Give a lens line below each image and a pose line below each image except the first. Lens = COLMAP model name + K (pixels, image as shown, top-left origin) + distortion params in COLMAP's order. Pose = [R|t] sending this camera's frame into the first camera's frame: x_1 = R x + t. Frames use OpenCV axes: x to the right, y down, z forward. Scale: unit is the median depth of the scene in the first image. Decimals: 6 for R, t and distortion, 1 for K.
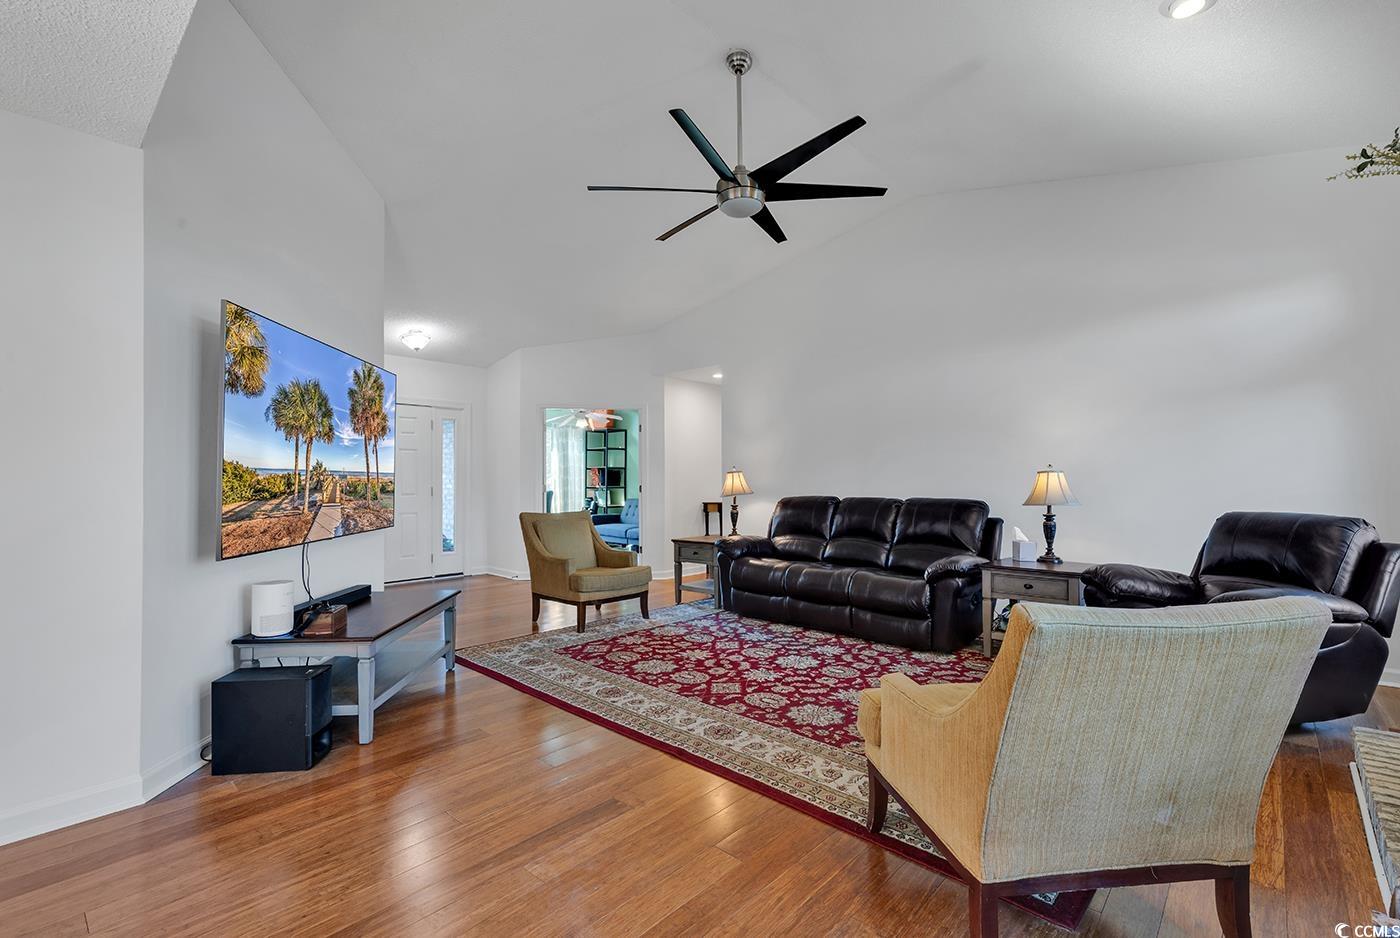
lens RADIAL K [[624.5, 0, 699.3], [0, 624.5, 471.5], [0, 0, 1]] dist [0.004294, 0.000122]
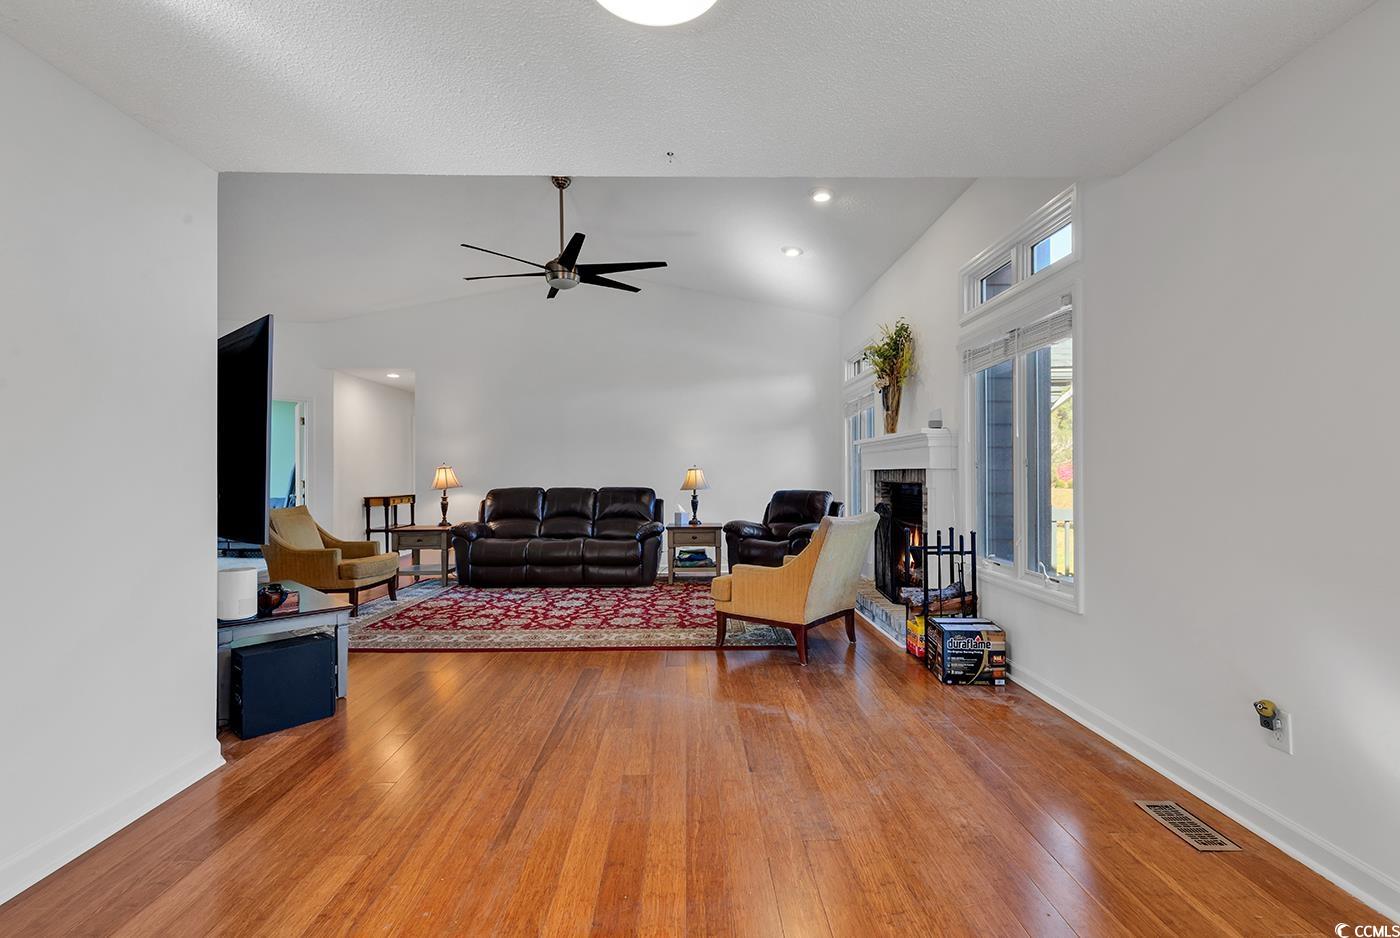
lens RADIAL K [[624.5, 0, 699.0], [0, 624.5, 468.6], [0, 0, 1]] dist [0.004294, 0.000122]
pose [[0.724541, 0.007238, 0.689193, -0.511582], [-0.008027, 0.999966, -0.002063, 0.001395], [-0.689184, -0.004037, 0.724575, -0.185299]]
